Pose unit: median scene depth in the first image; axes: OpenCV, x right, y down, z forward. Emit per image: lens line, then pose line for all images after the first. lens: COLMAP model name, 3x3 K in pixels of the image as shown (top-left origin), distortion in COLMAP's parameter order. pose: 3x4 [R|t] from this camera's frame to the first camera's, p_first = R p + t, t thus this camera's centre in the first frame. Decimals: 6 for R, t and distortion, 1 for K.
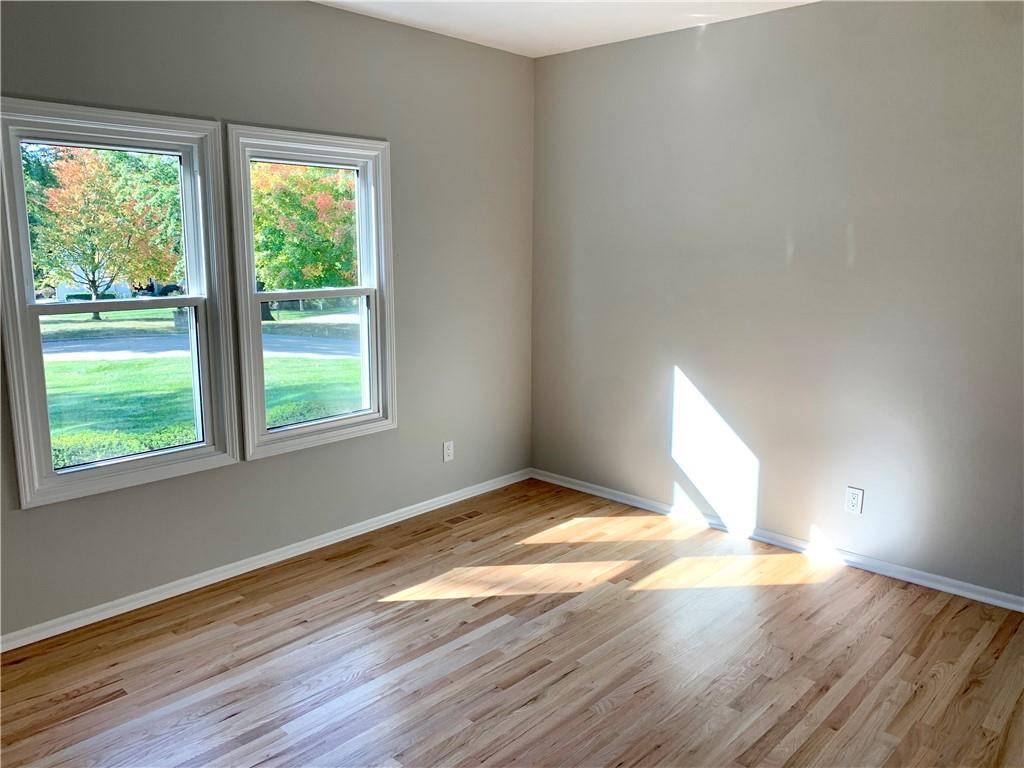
lens RADIAL K [[793.8, 0, 511.4], [0, 793.8, 392.1], [0, 0, 1]] dist [0.051686, -0.063889]
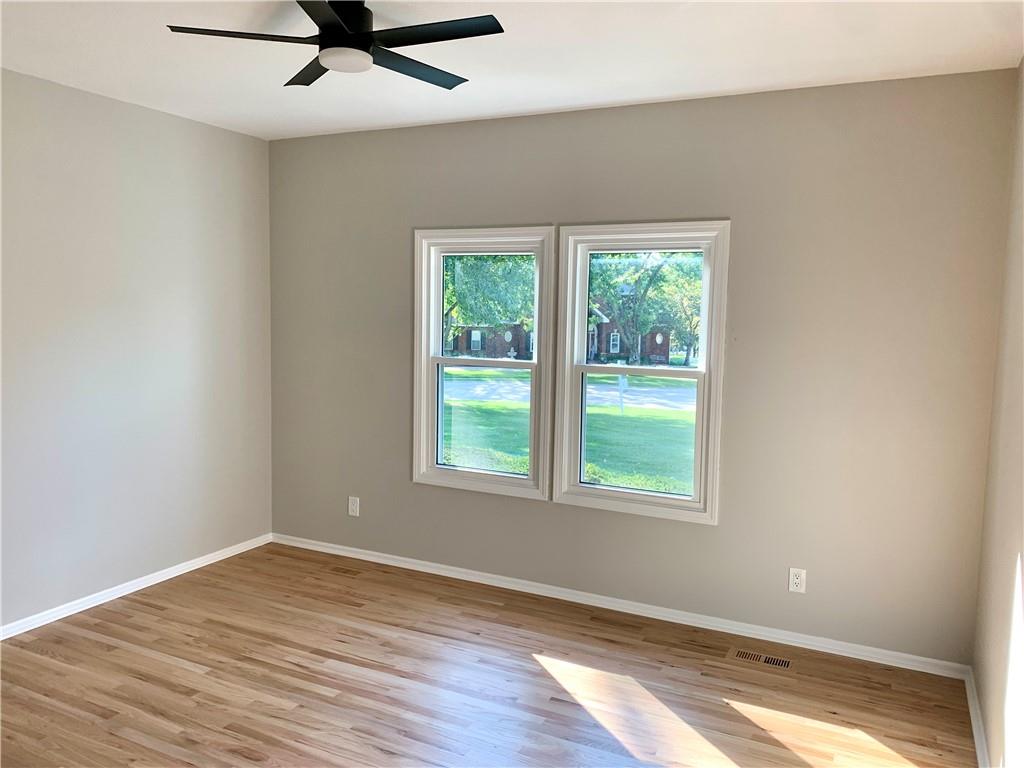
lens RADIAL K [[793.8, 0, 505.9], [0, 793.8, 381.5], [0, 0, 1]] dist [0.051686, -0.063889]
pose [[0.277910, 0.096034, -0.955795, 0.752727], [-0.205687, 0.977862, 0.038445, -0.118472], [0.938328, 0.185910, 0.291511, 0.551668]]
